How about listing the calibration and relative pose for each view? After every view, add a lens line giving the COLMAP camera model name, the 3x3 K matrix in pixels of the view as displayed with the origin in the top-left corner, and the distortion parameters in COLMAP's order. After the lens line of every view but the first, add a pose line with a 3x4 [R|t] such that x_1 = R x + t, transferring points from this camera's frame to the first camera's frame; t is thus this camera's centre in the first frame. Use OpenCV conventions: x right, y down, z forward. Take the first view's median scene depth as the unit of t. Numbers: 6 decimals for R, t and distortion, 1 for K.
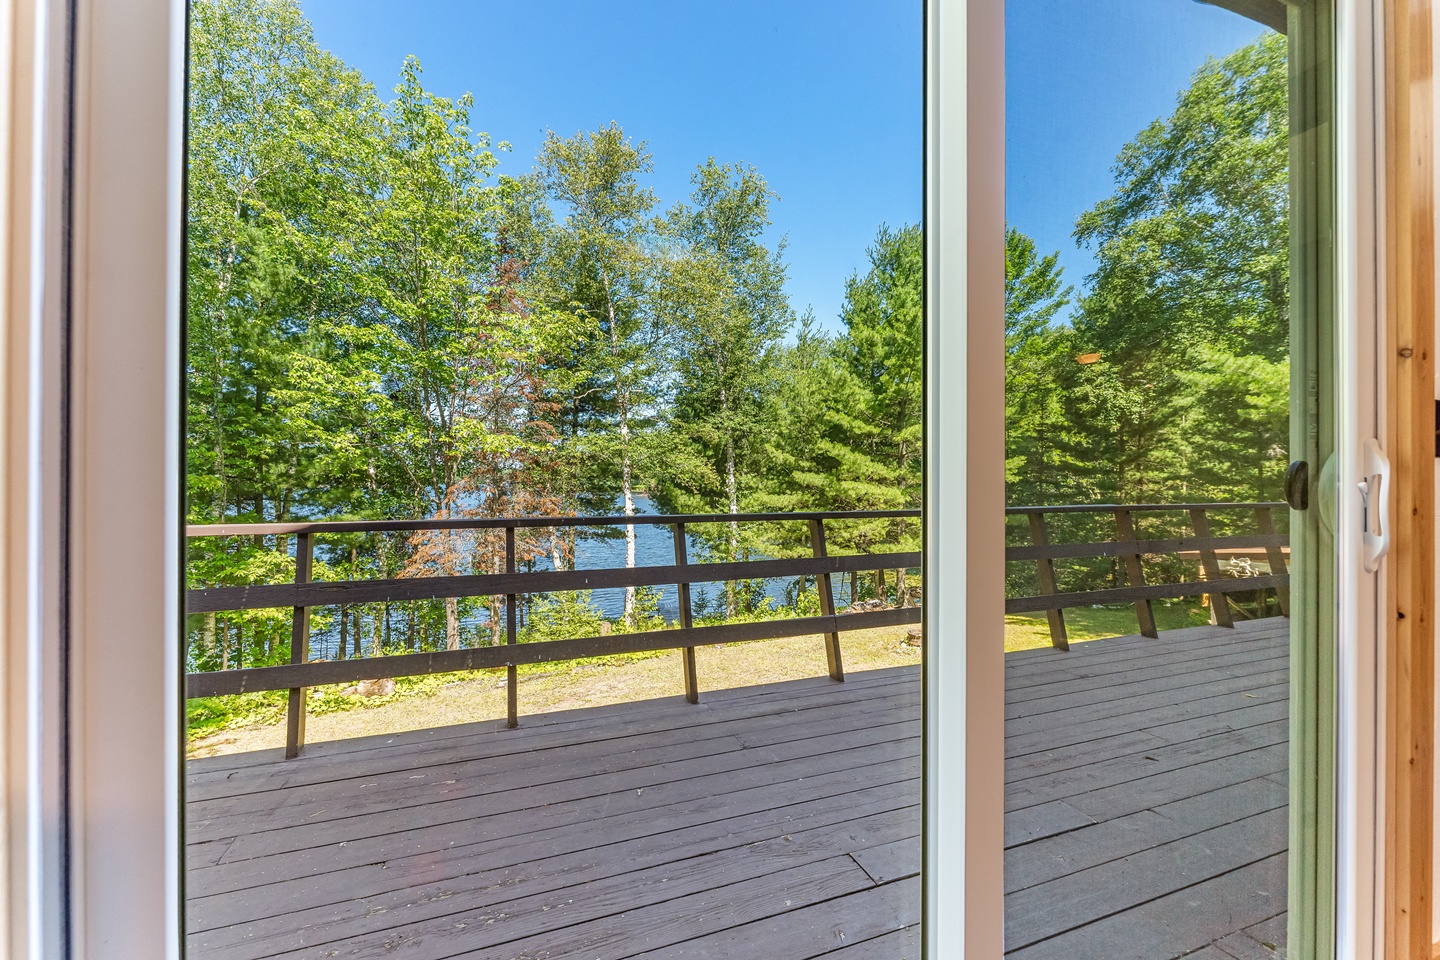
lens RADIAL K [[586.9, 0, 706.3], [0, 586.9, 476.1], [0, 0, 1]] dist [-0.000768, 0.000416]
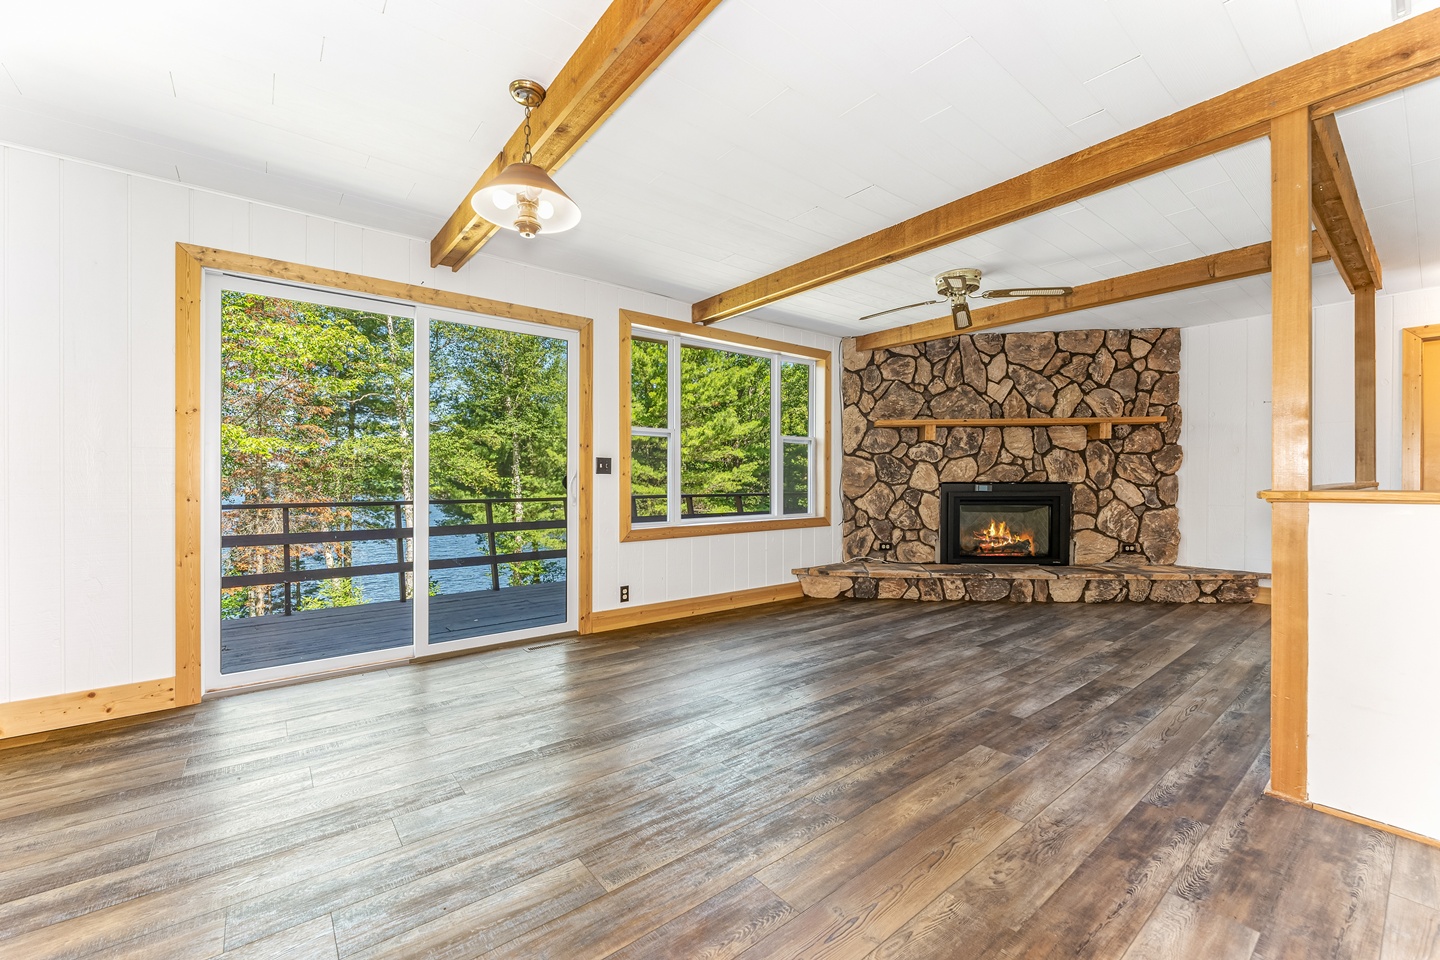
lens RADIAL K [[586.9, 0, 723.2], [0, 586.9, 483.4], [0, 0, 1]] dist [-0.000768, 0.000416]
pose [[0.944735, -0.004833, 0.327801, 0.048418], [0.001224, 0.999936, 0.011213, -0.000724], [-0.327834, -0.010192, 0.944680, -0.155622]]
